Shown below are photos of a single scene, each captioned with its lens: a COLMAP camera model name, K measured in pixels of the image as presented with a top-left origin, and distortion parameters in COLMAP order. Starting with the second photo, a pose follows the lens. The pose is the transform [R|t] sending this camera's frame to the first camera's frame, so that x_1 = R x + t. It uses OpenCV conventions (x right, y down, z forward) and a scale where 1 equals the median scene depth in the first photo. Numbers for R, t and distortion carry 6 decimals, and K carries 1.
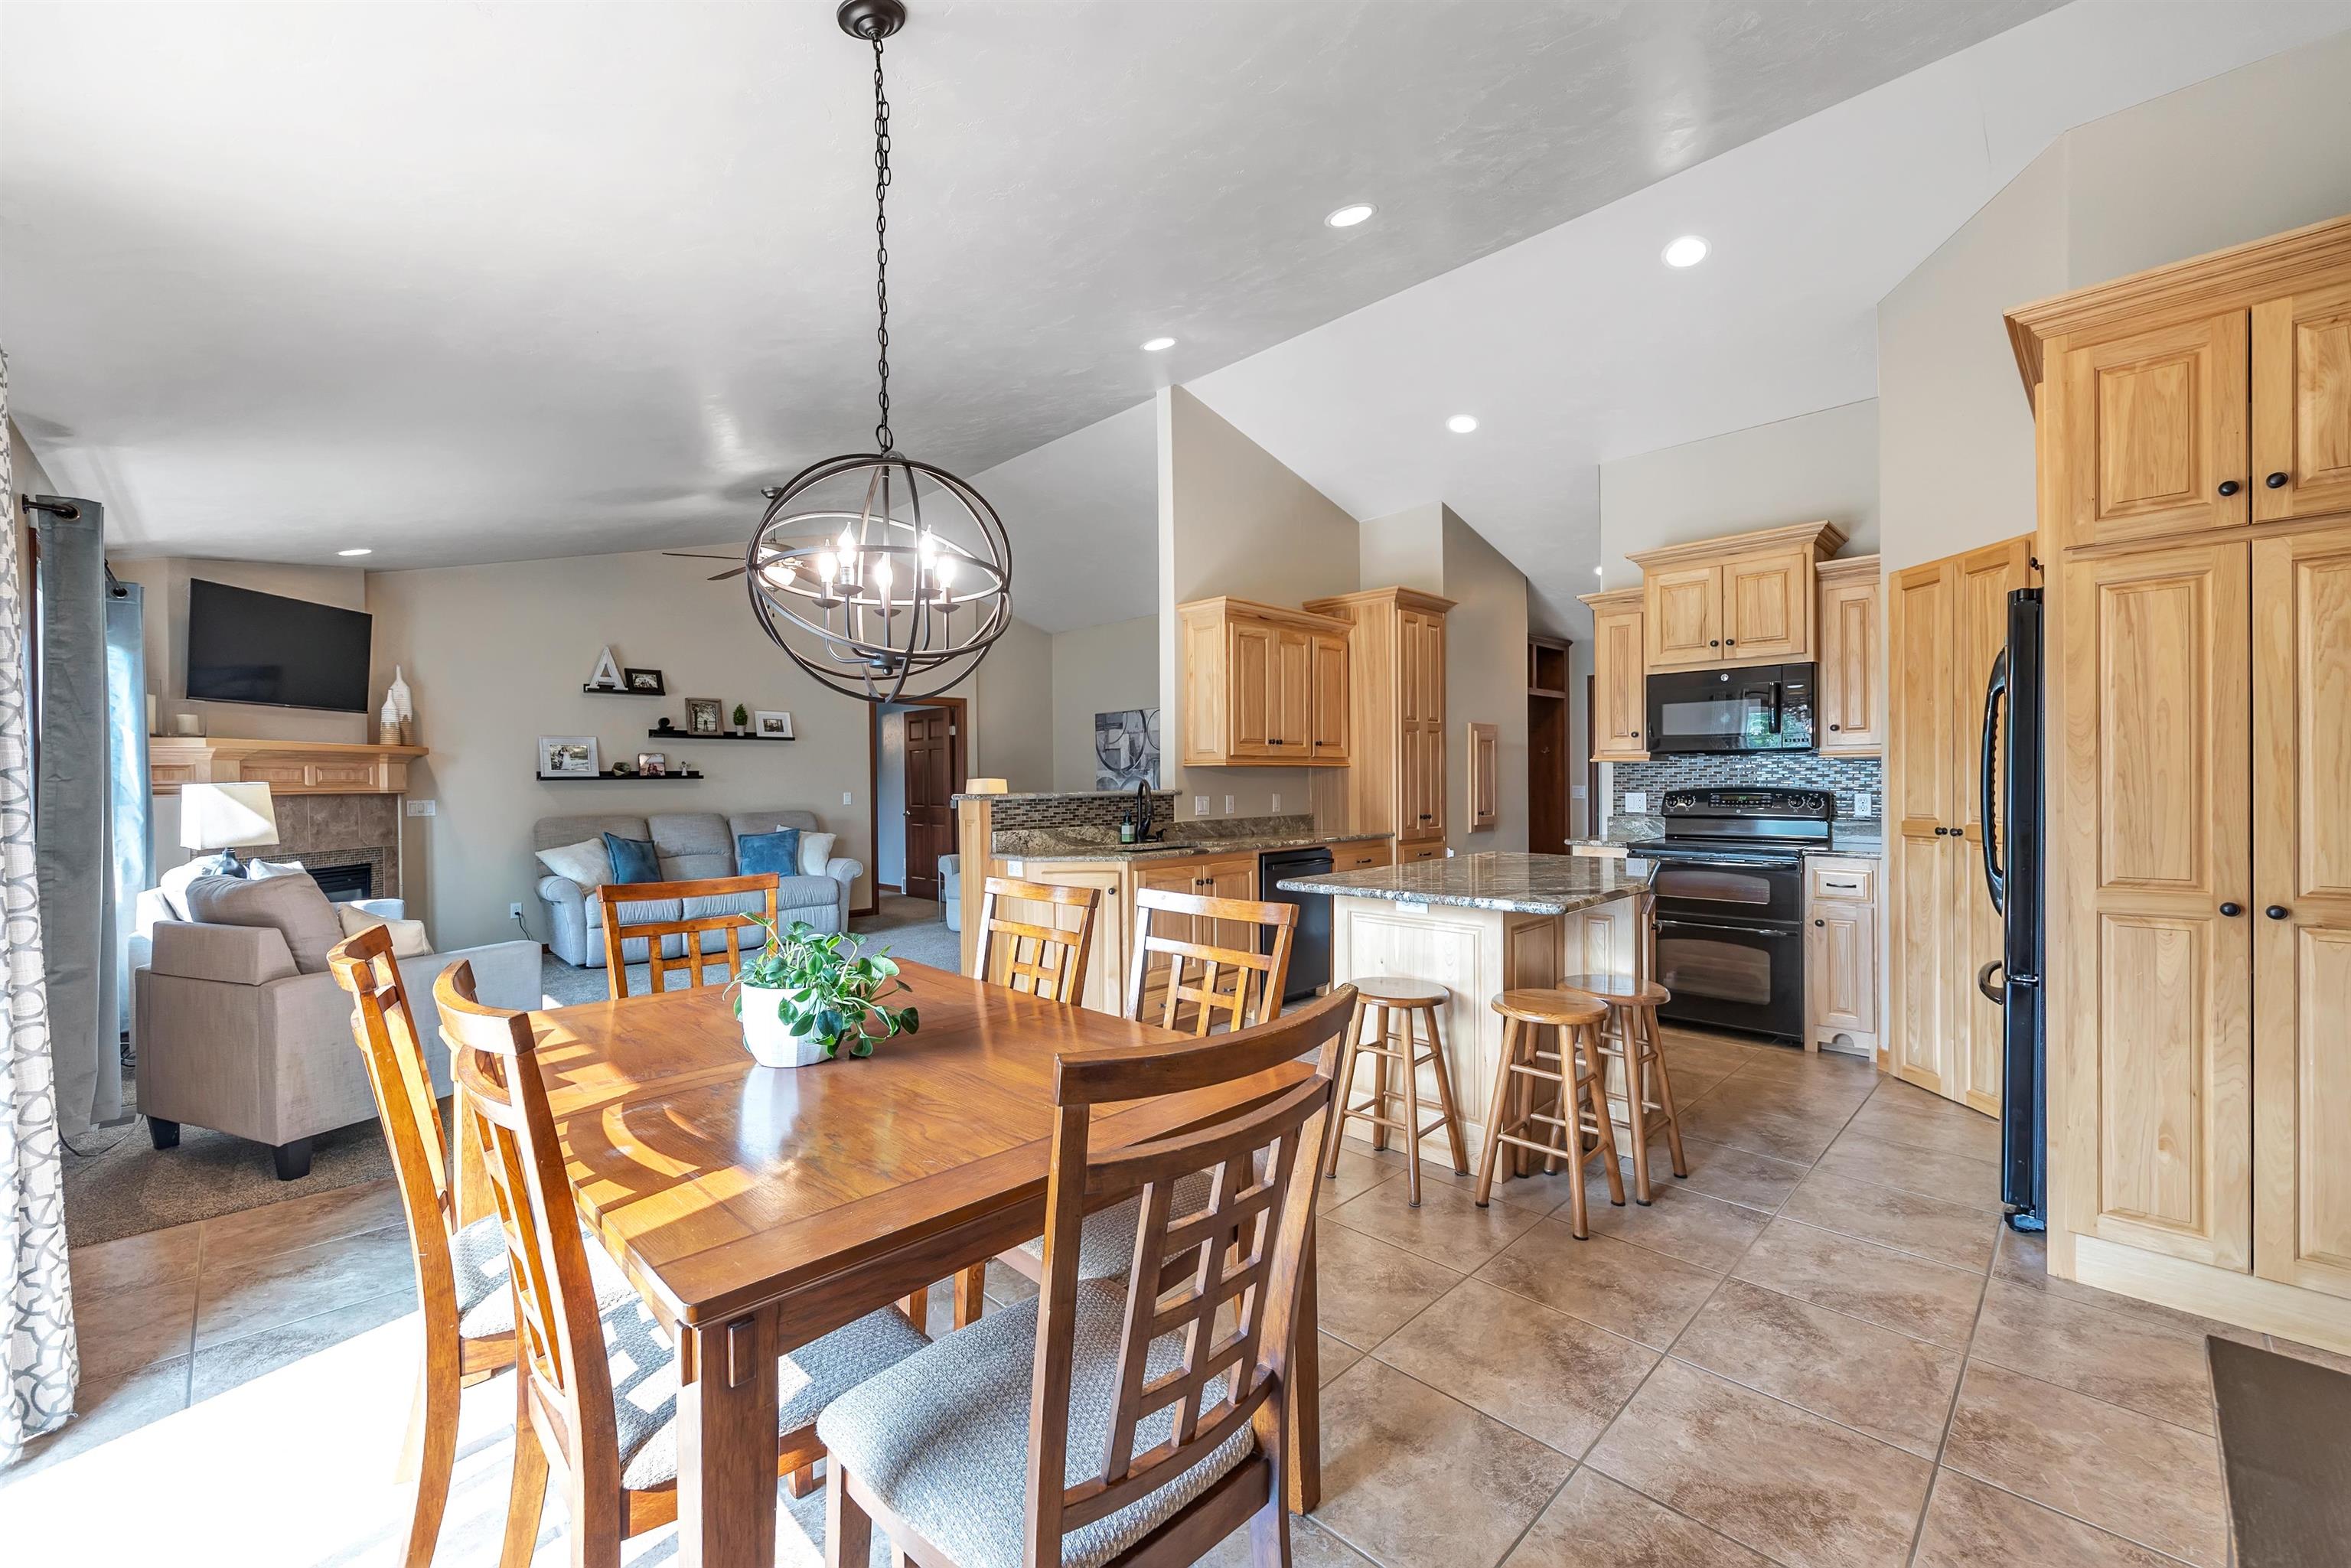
lens RADIAL K [[961.6, 0, 1165.9], [0, 961.6, 785.6], [0, 0, 1]] dist [0.001467, 0.000094]
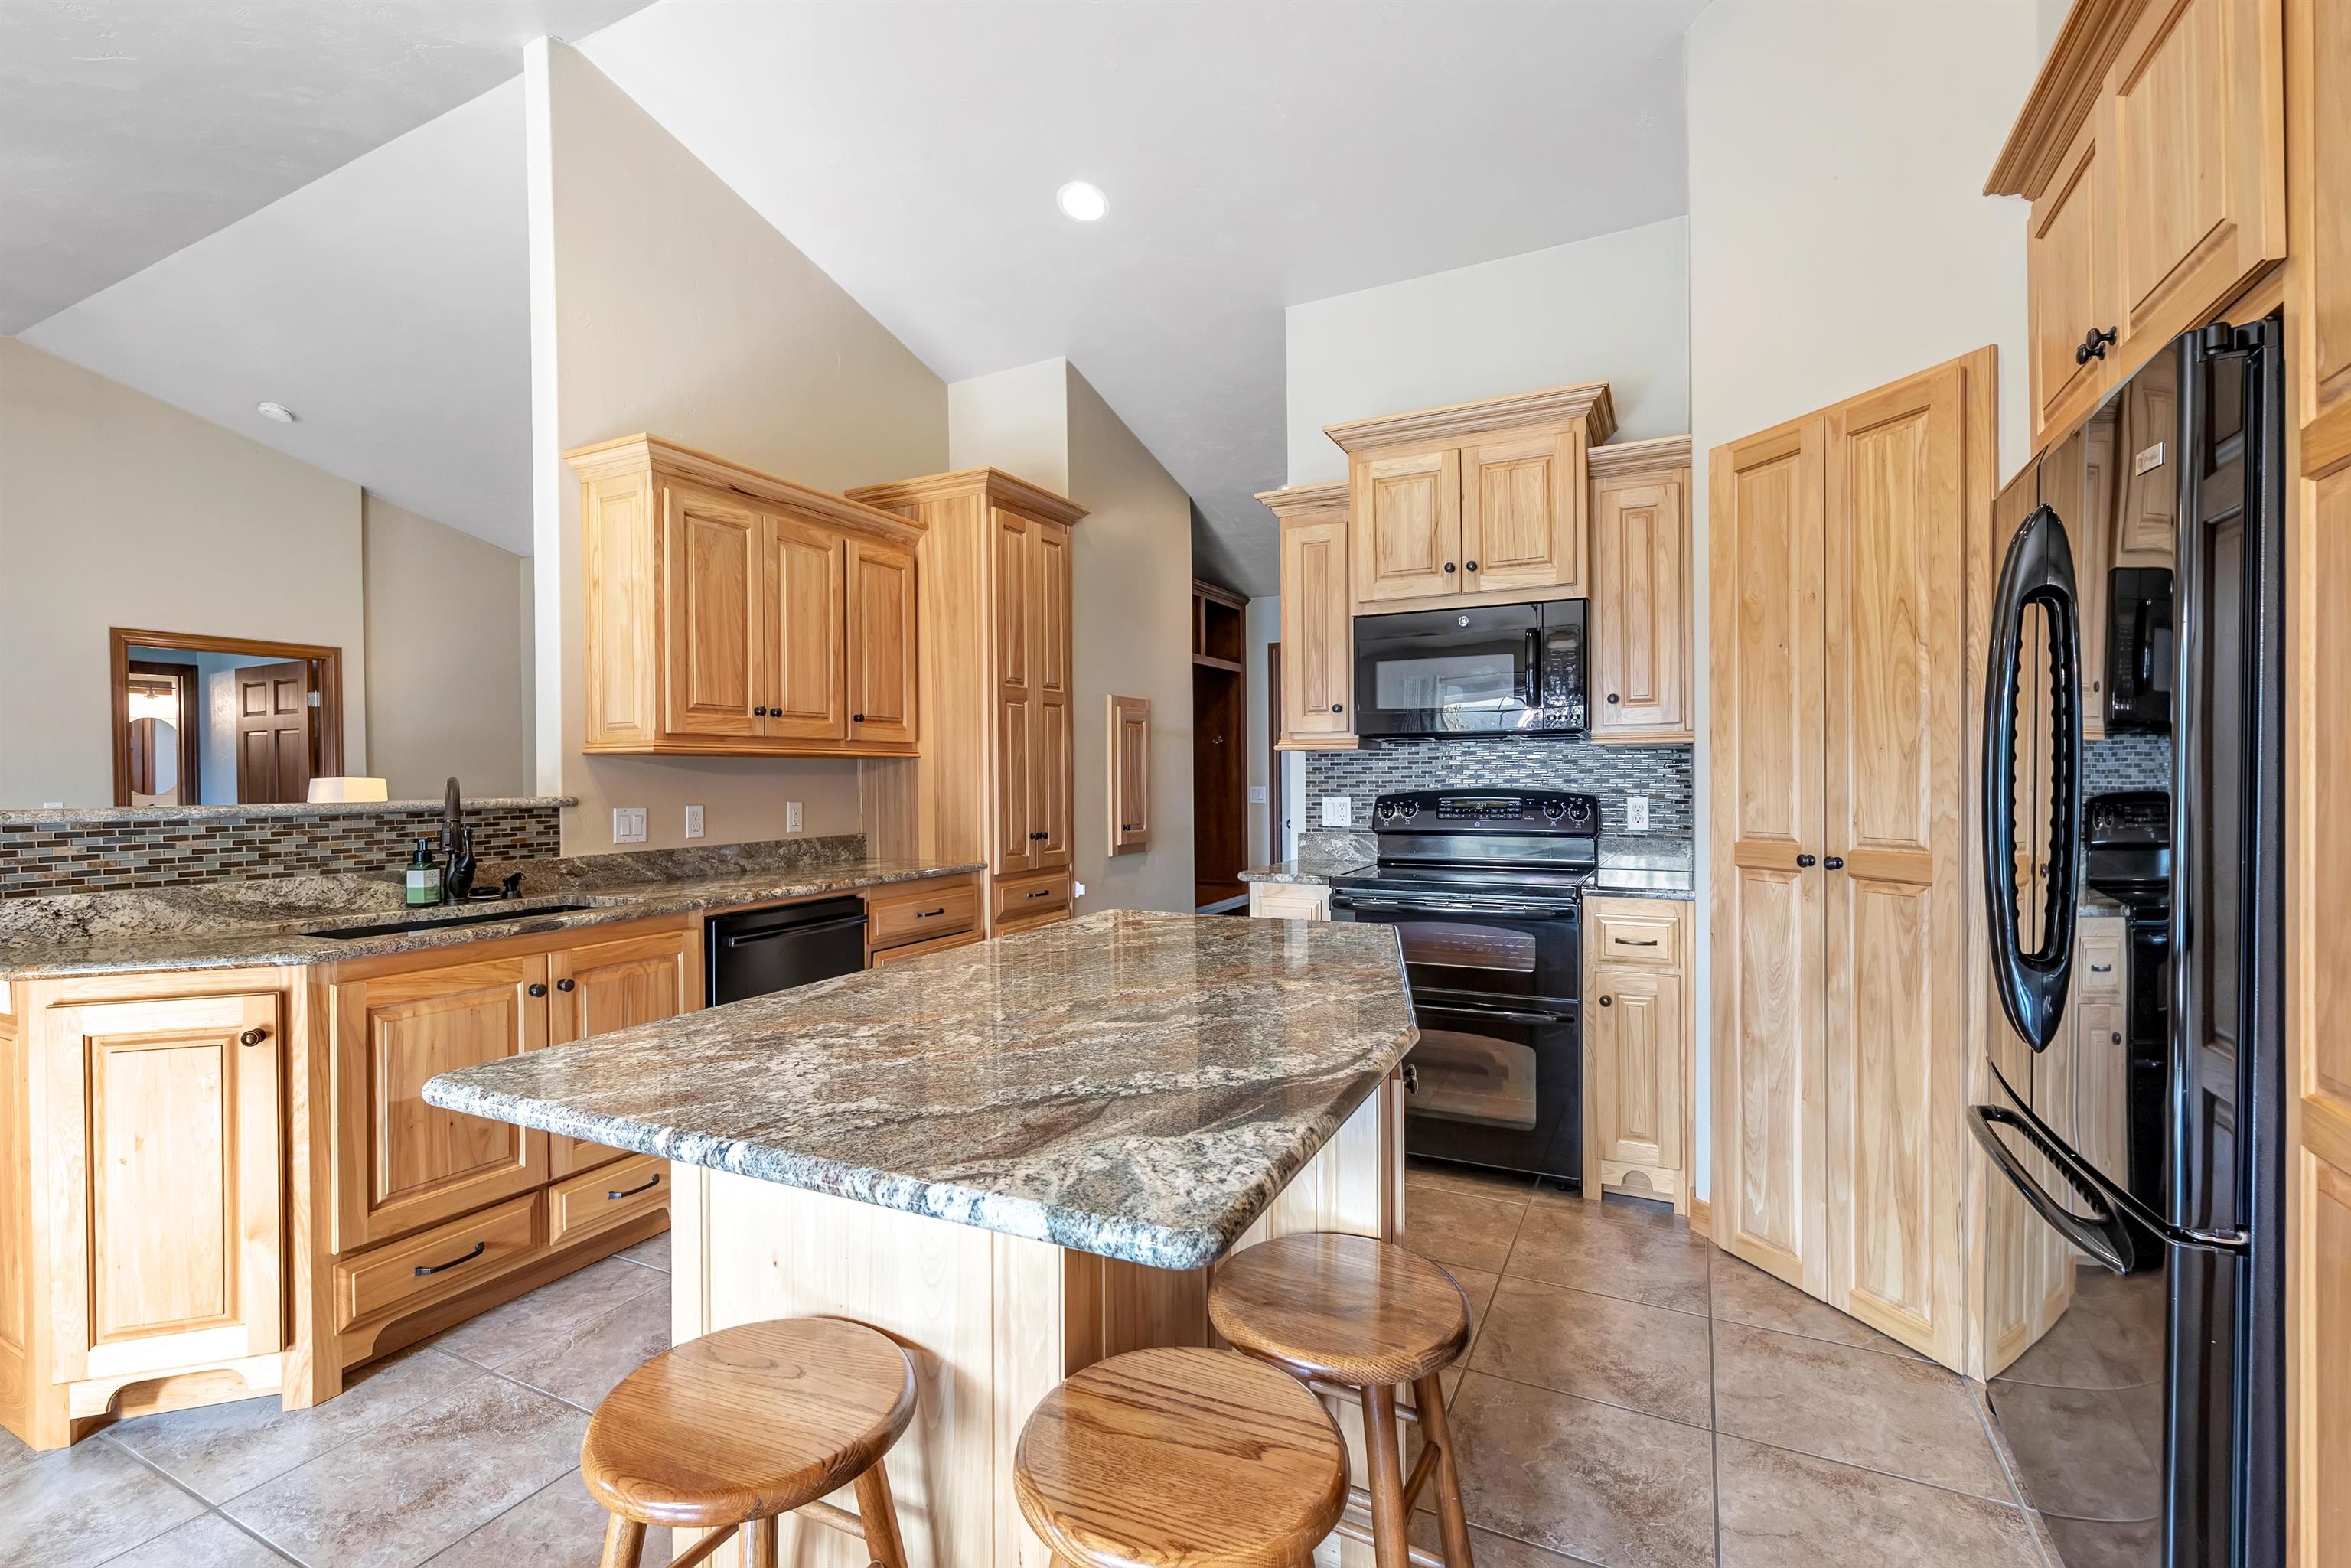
lens RADIAL K [[1048.4, 0, 1175.5], [0, 1048.4, 784.0], [0, 0, 1]] dist [-0.000553, -0.000054]
pose [[0.946883, -0.002264, 0.321571, 0.153545], [0.003087, 0.999993, -0.002049, -0.000730], [-0.321564, 0.002932, 0.946883, 0.358833]]
